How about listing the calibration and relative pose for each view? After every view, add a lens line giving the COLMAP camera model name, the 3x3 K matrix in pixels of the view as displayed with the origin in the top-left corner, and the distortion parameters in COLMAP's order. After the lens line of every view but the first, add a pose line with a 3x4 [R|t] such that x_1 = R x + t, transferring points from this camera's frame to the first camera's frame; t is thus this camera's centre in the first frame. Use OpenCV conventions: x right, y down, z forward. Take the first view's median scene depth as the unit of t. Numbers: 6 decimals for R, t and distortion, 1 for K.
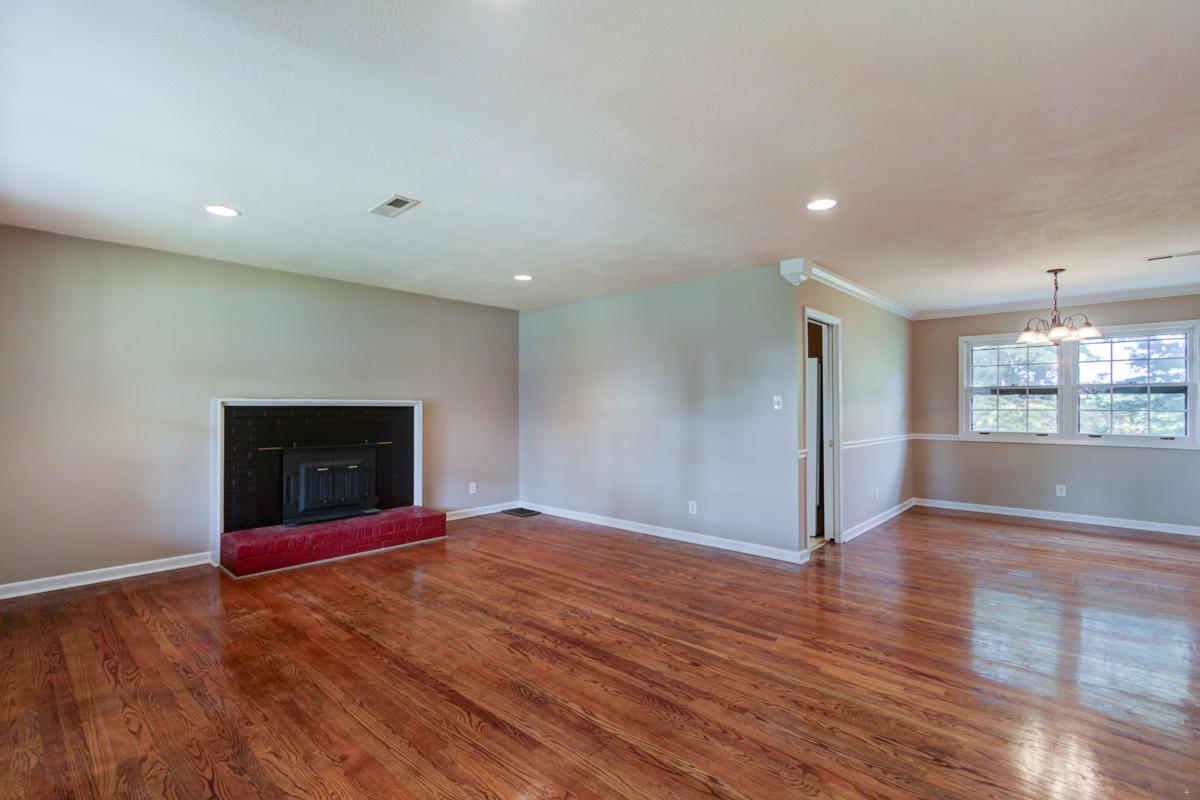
lens RADIAL K [[552.5, 0, 581.3], [0, 552.5, 411.3], [0, 0, 1]] dist [0.001218, 0.000666]
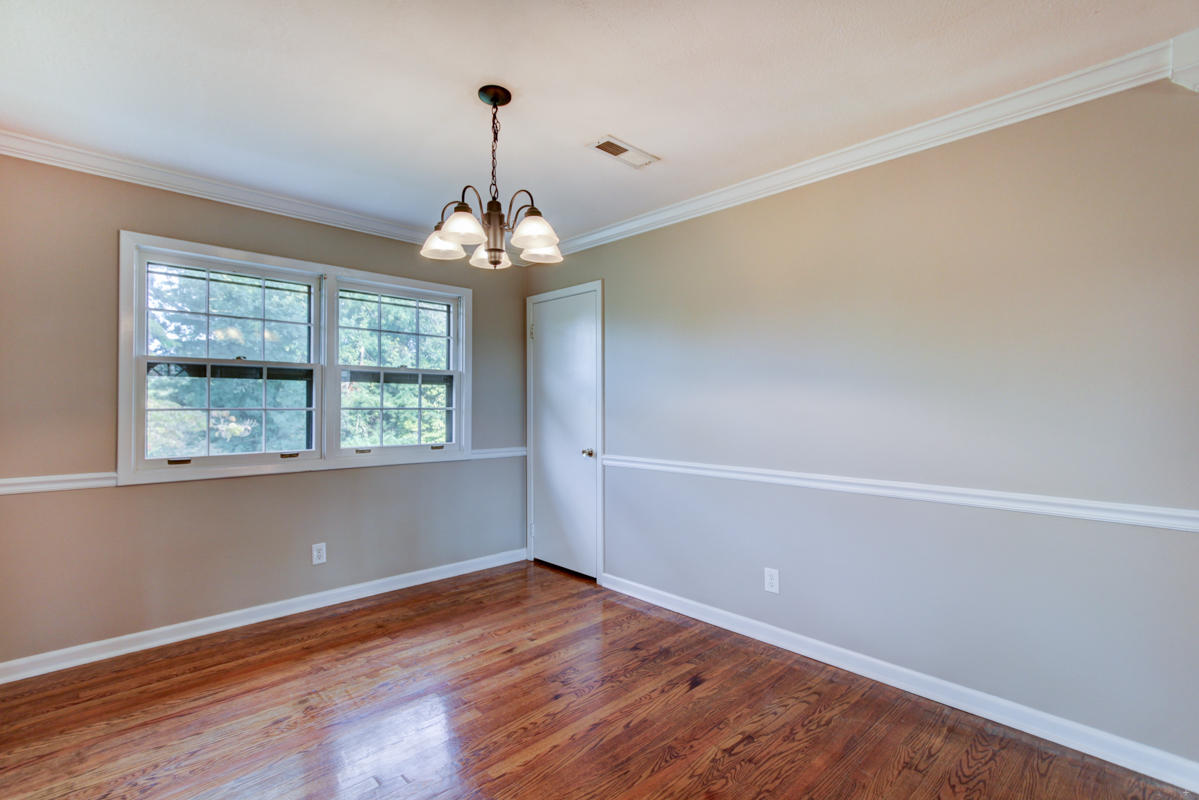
lens RADIAL K [[552.0, 0, 603.5], [0, 552.0, 398.5], [0, 0, 1]] dist [0.001218, 0.000666]
pose [[0.034583, 0.016073, 0.999273, 0.588068], [0.007209, 0.999841, -0.016331, -0.001590], [-0.999376, 0.007769, 0.034461, 1.272476]]
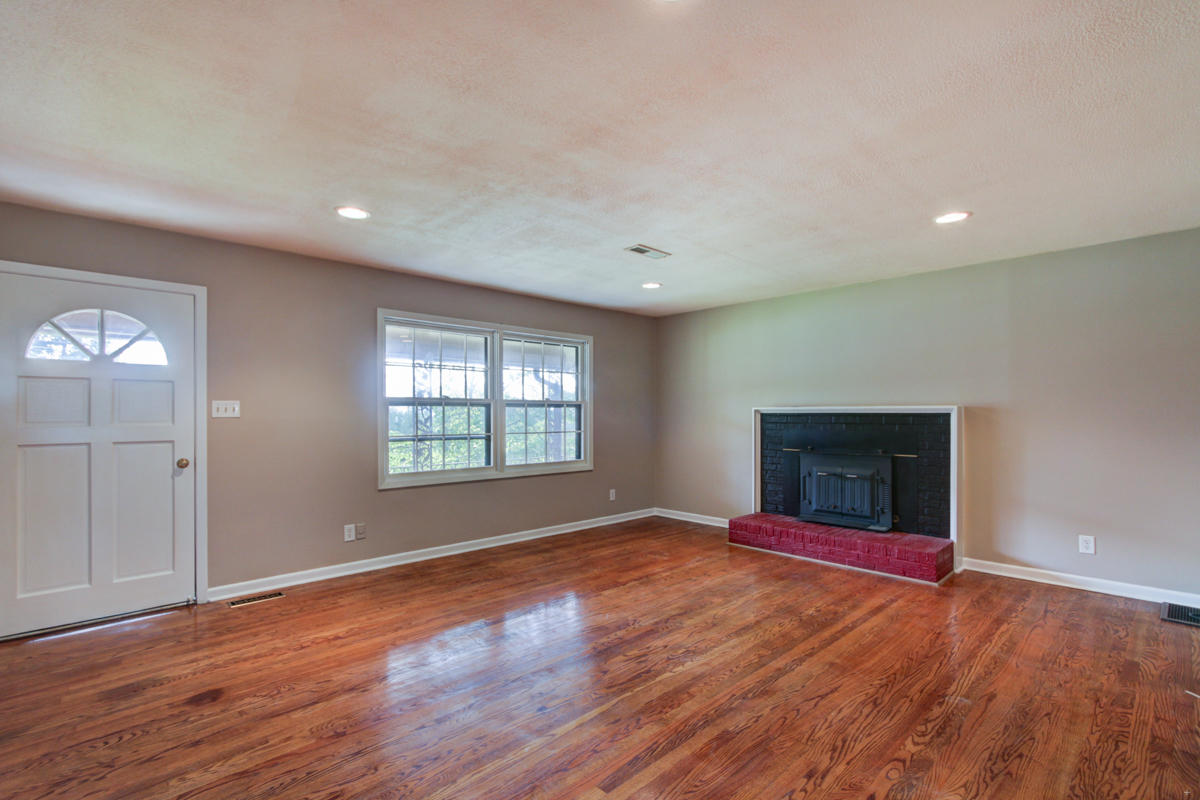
lens RADIAL K [[552.5, 0, 595.7], [0, 552.5, 408.7], [0, 0, 1]] dist [0.001218, 0.000666]
pose [[-0.059029, -0.008105, -0.998223, 0.868643], [-0.006834, 0.999947, -0.007715, -0.010062], [0.998233, 0.006366, -0.059081, 0.911194]]
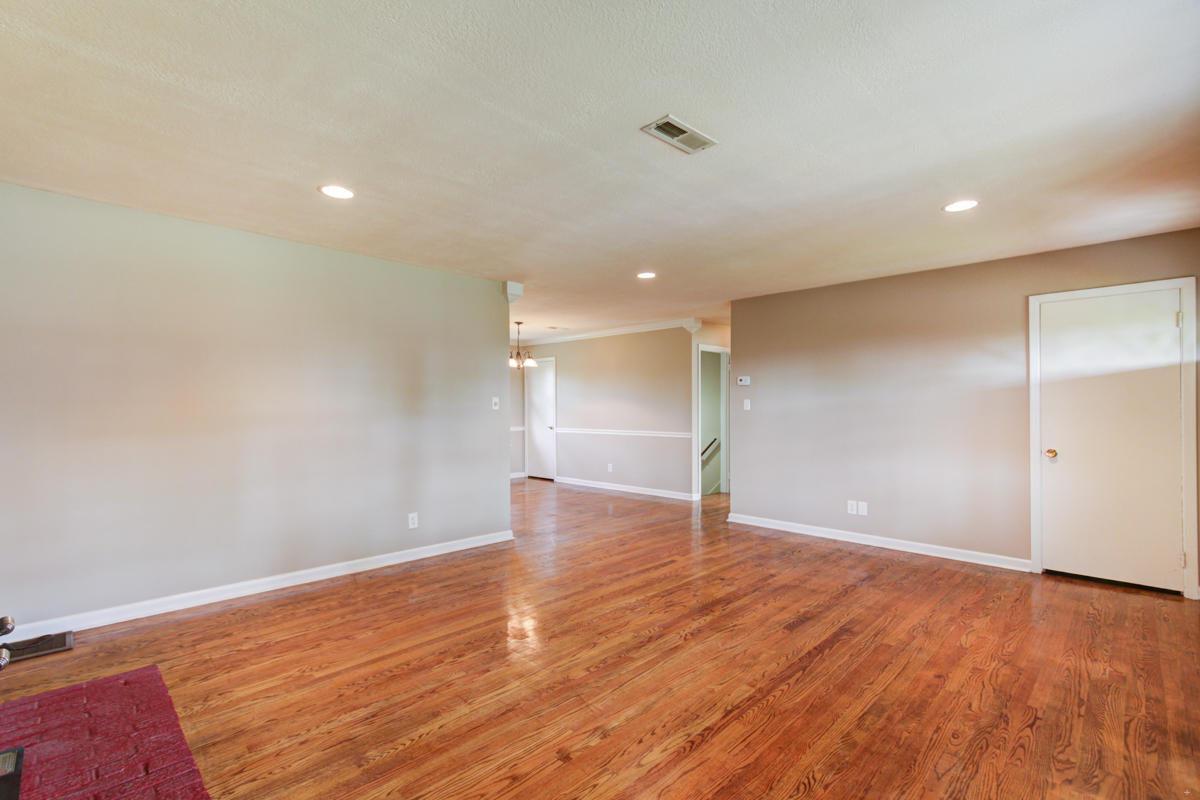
lens RADIAL K [[545.5, 0, 600.5], [0, 545.5, 404.9], [0, 0, 1]] dist [0.010315, 0.000035]
pose [[0.015209, 0.004245, 0.999875, -1.028844], [0.006933, 0.999966, -0.004351, -0.008604], [-0.999860, 0.006998, 0.015179, 1.047288]]
